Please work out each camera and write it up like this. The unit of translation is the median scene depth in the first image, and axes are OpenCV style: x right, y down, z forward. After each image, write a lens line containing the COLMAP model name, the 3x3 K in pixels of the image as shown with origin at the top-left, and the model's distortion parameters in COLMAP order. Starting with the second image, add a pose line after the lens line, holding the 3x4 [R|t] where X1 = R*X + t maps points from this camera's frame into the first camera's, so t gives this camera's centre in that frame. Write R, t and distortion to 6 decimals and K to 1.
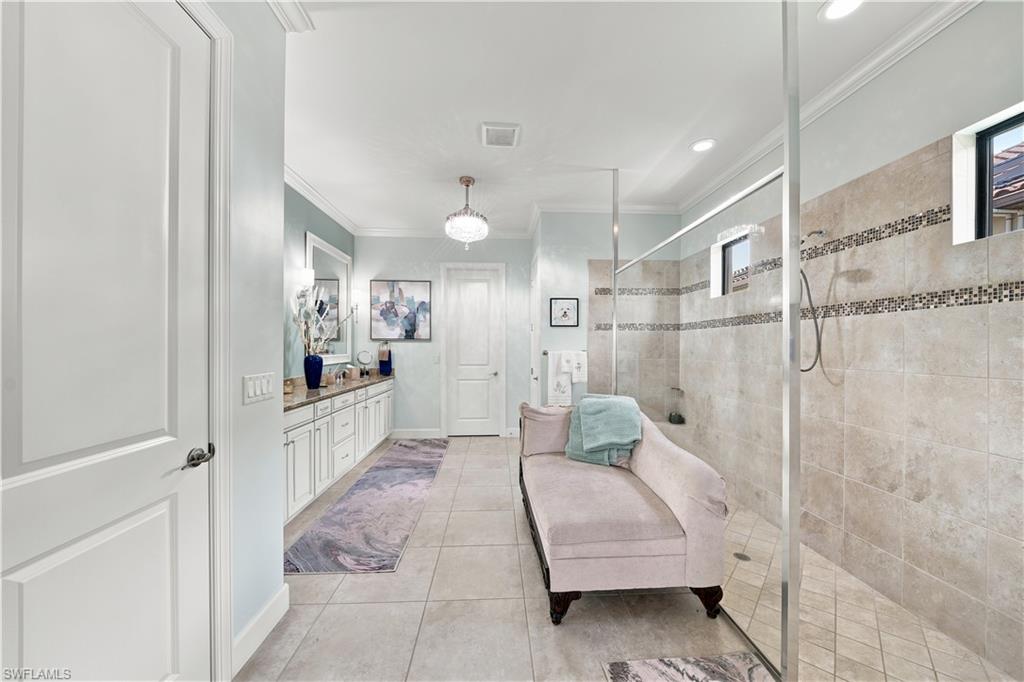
lens RADIAL K [[356.0, 0, 511.2], [0, 356.0, 345.1], [0, 0, 1]] dist [0.011335, -0.008069]
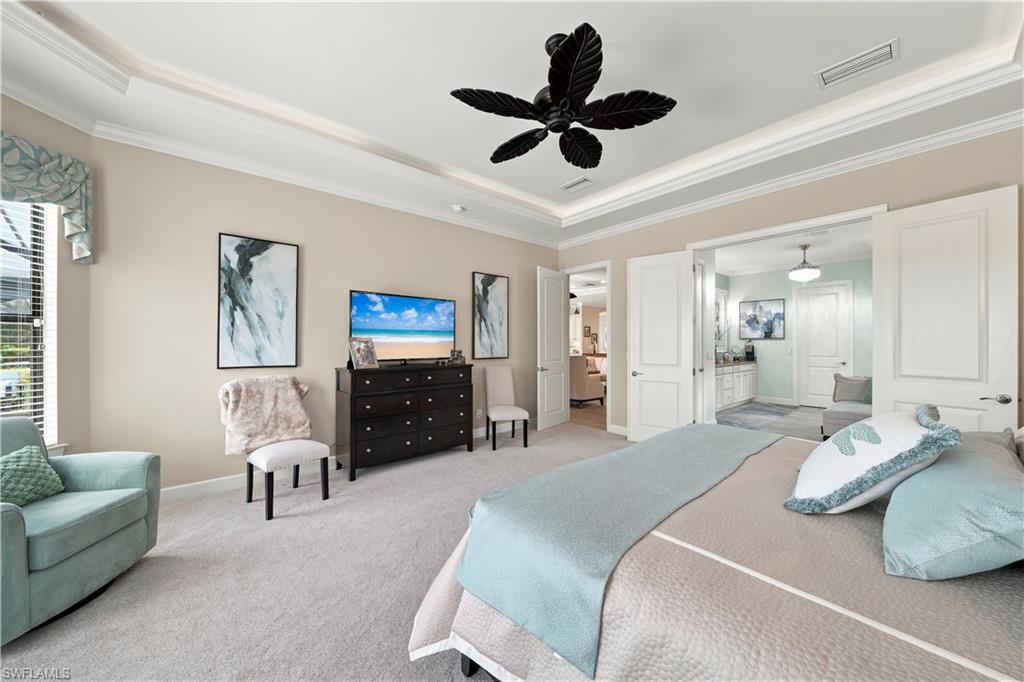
lens RADIAL K [[356.0, 0, 511.2], [0, 356.0, 345.1], [0, 0, 1]] dist [0.011335, -0.008069]
pose [[0.606087, 0.001265, -0.795397, 0.276576], [0.008337, 0.999934, 0.007943, -0.008163], [0.795355, -0.011445, 0.606036, -0.835783]]
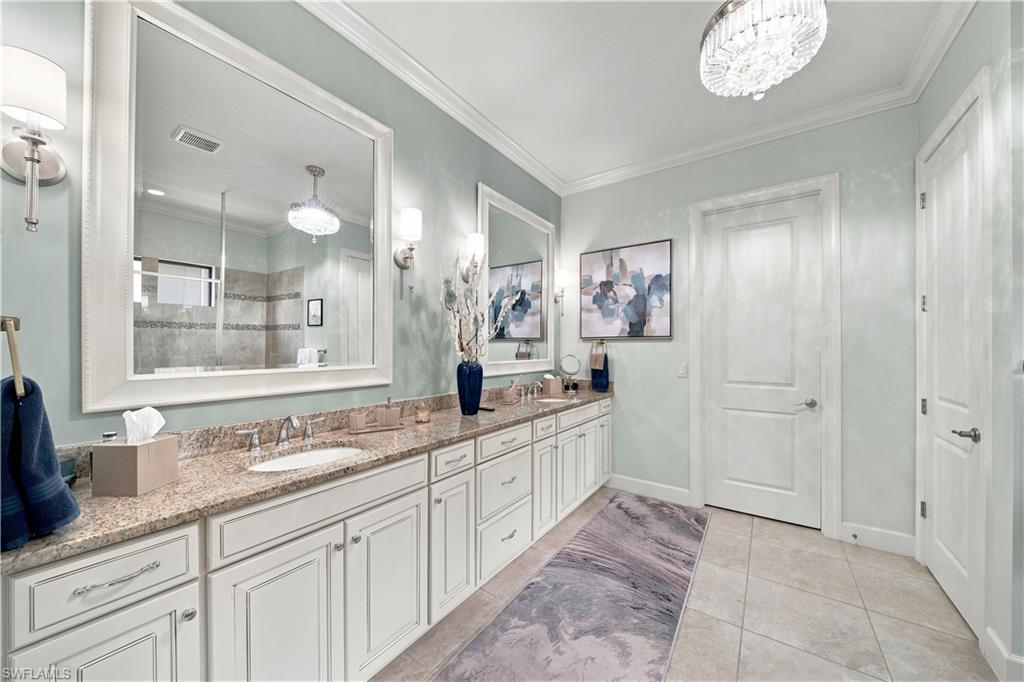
lens RADIAL K [[361.7, 0, 510.8], [0, 361.7, 348.8], [0, 0, 1]] dist [0.010127, -0.008217]
pose [[0.788199, -0.000928, -0.615420, -0.065708], [0.001906, 0.999998, 0.000934, 0.003600], [0.615418, -0.001909, 0.788199, 0.360222]]
